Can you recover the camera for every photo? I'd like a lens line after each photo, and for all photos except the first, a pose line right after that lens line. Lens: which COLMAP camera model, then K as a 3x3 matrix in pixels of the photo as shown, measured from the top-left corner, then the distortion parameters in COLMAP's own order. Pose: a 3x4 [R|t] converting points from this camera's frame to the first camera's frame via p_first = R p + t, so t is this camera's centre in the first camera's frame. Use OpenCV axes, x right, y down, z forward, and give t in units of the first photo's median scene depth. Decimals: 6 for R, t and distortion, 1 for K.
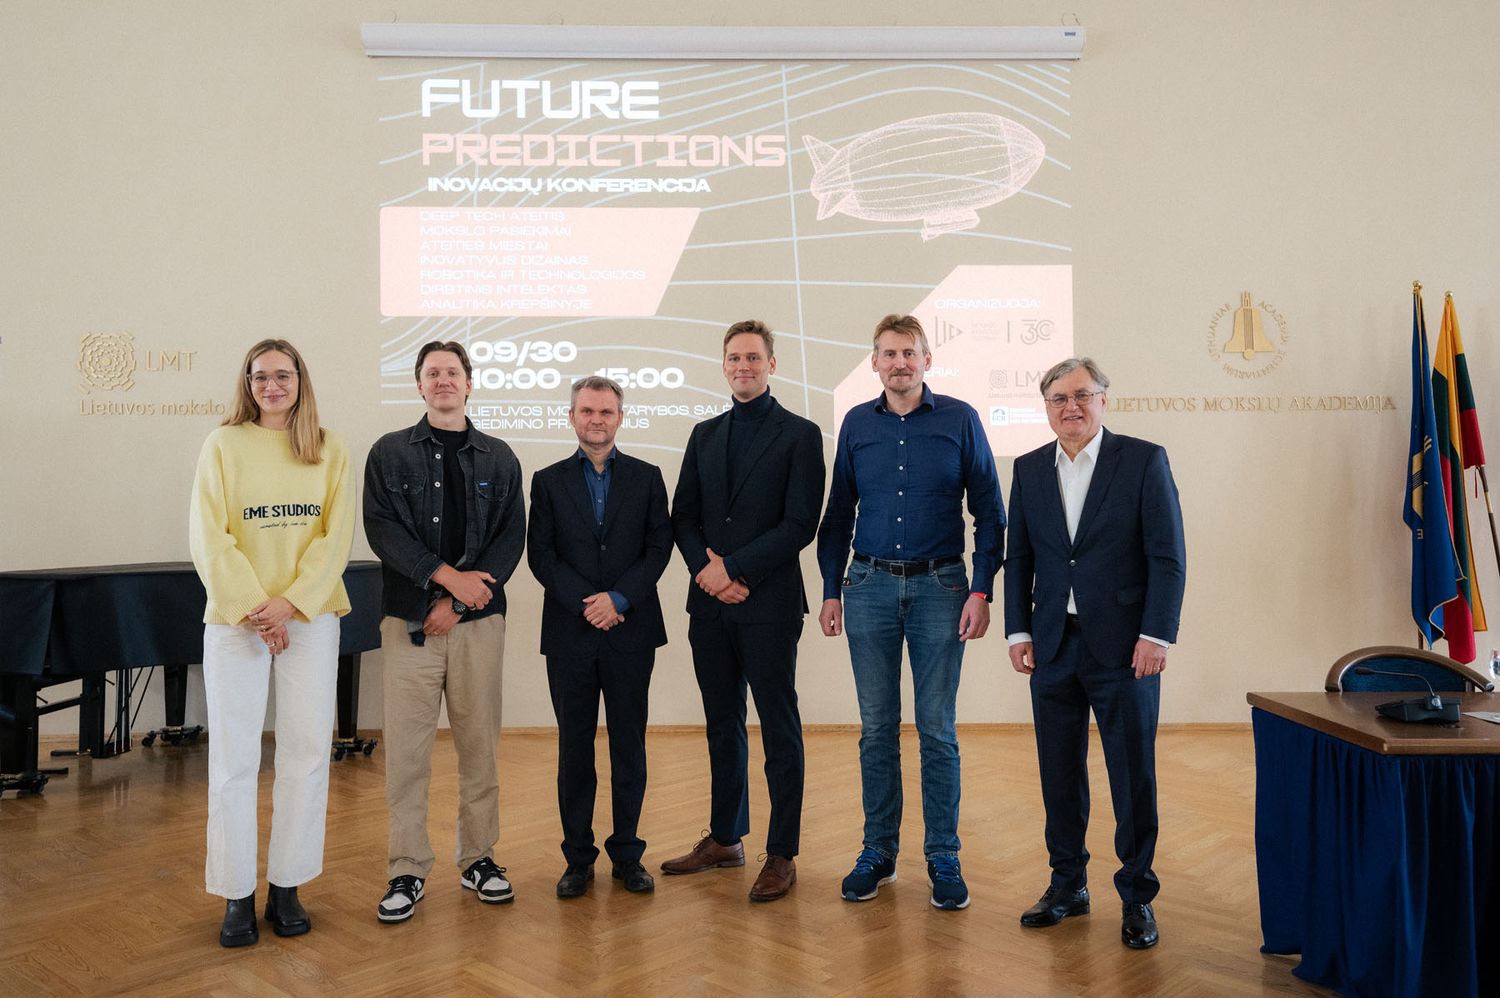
lens RADIAL K [[1125.7, 0, 760.0], [0, 1125.7, 509.5], [0, 0, 1]] dist [0.036398, -0.003065]
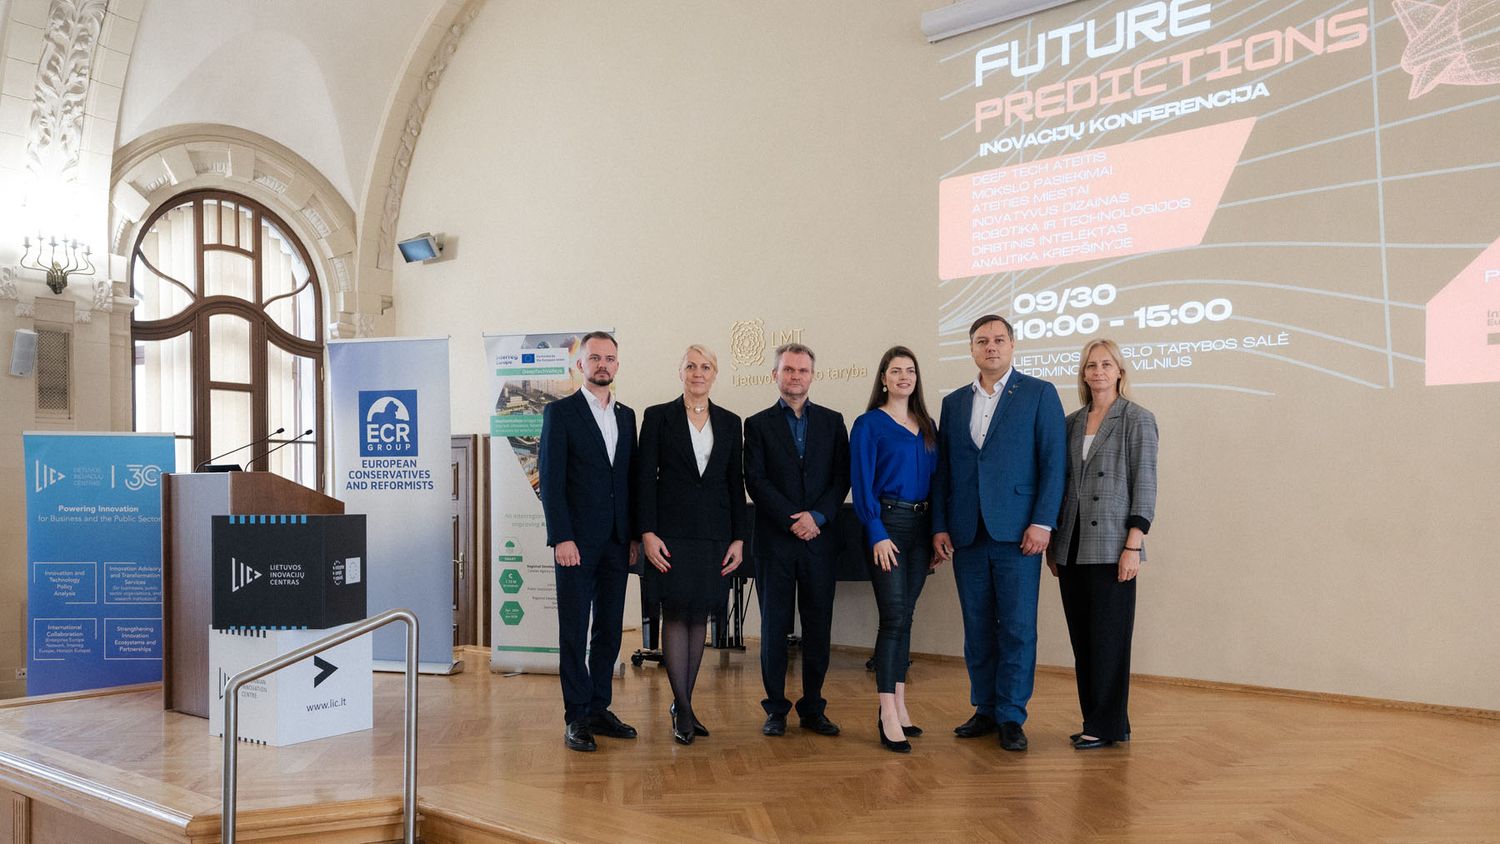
lens RADIAL K [[1204.0, 0, 694.3], [0, 1204.0, 495.9], [0, 0, 1]] dist [0.080300, -0.005565]
pose [[0.753123, 0.005013, -0.657861, 0.258406], [0.011838, 0.999706, 0.021171, 0.009826], [0.657774, -0.023732, 0.752842, -0.044463]]
